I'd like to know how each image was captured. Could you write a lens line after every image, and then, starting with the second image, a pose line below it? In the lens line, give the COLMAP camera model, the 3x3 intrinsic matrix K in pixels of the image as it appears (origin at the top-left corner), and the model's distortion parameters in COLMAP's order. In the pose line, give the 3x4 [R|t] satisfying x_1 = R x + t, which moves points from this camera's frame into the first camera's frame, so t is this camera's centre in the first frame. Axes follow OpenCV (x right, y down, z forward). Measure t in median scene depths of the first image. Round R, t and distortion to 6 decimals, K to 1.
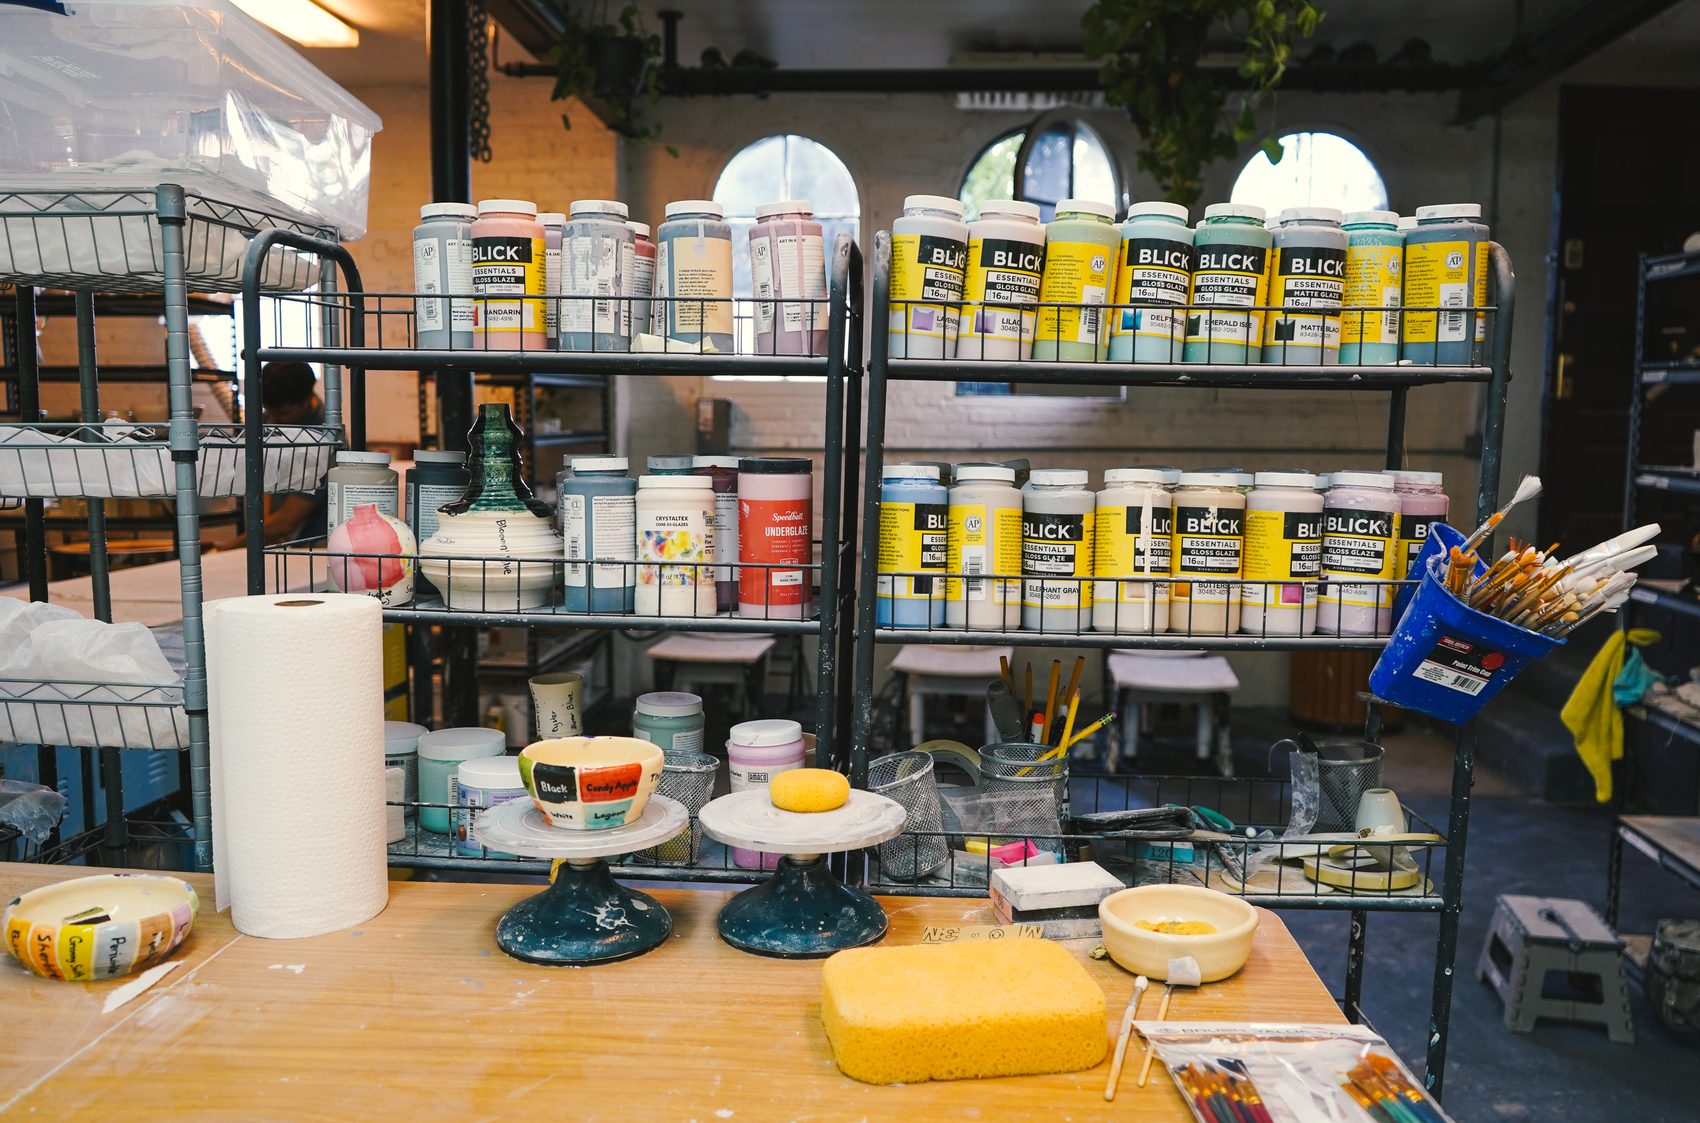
lens RADIAL K [[1407.4, 0, 853.3], [0, 1407.4, 570.1], [0, 0, 1]] dist [-0.011243, 0.006932]
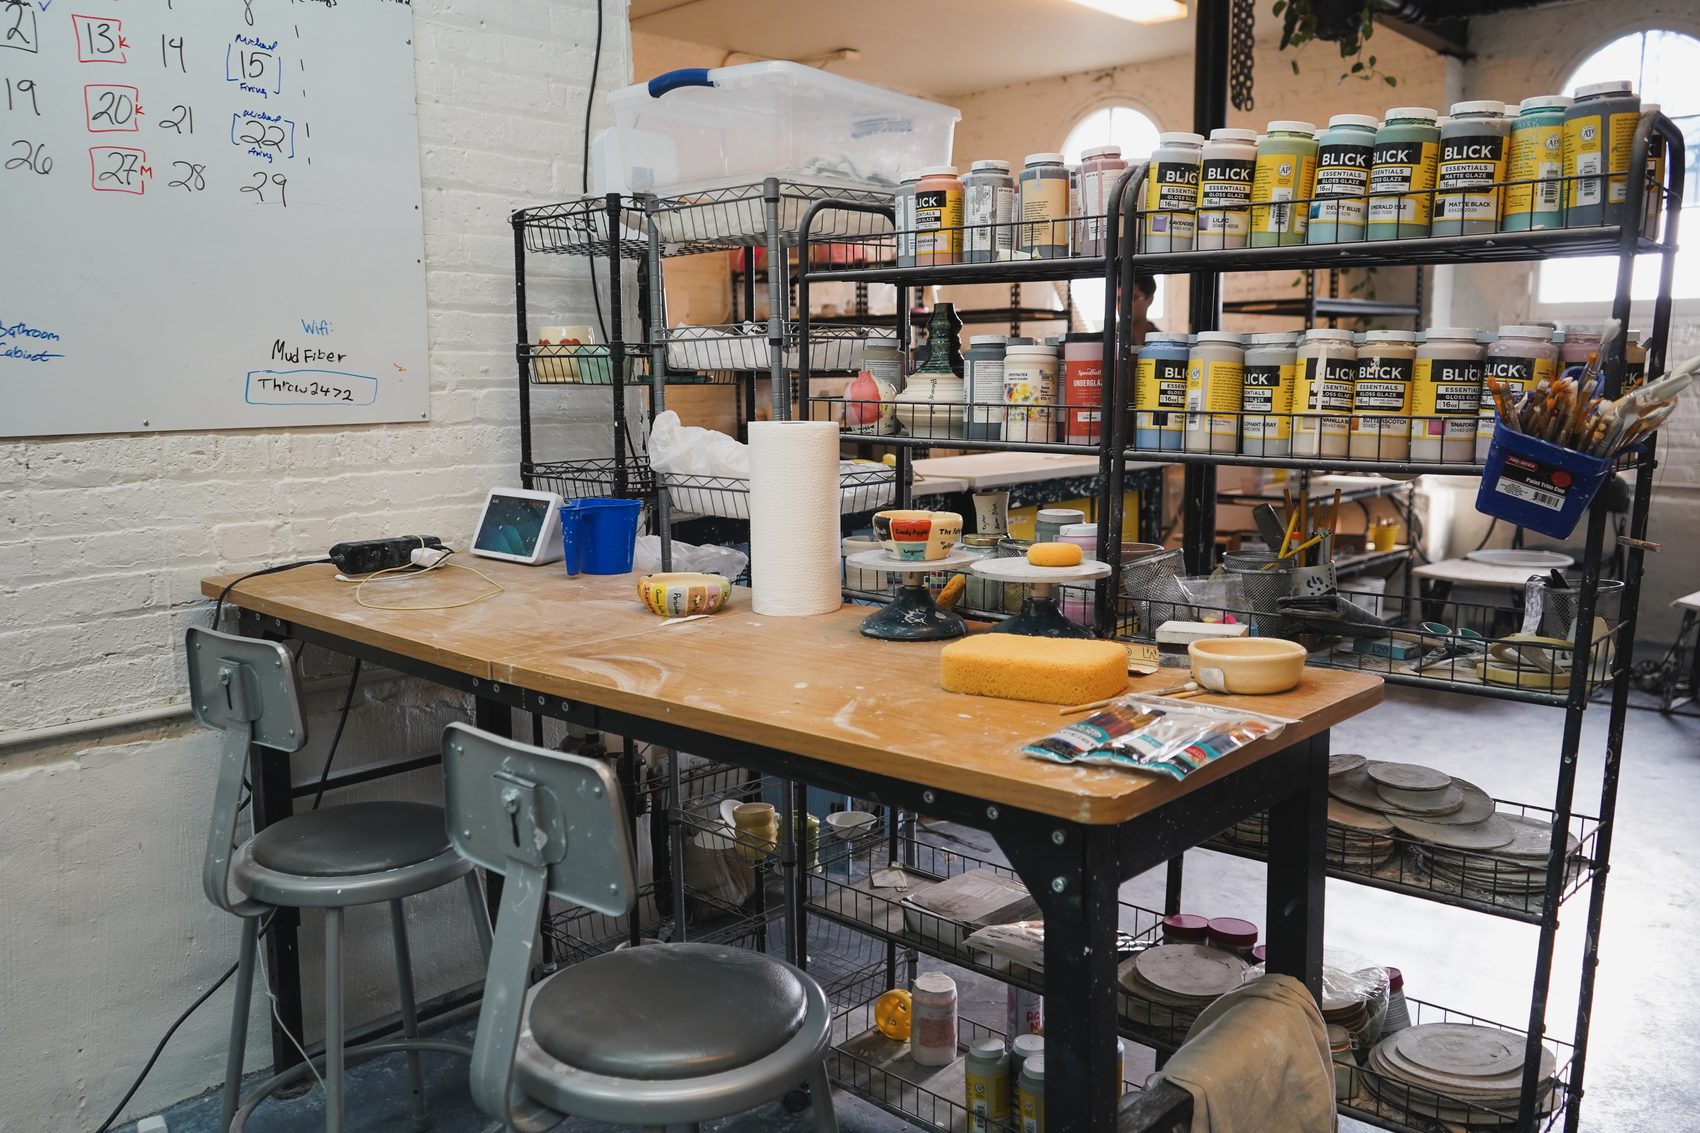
lens RADIAL K [[1416.7, 0, 851.0], [0, 1416.7, 567.3], [0, 0, 1]] dist [0.016346, -0.006464]
pose [[0.782022, 0.070262, -0.619278, 0.682477], [-0.050402, 0.997500, 0.049527, 0.101872], [0.621210, -0.007519, 0.783608, -0.275700]]
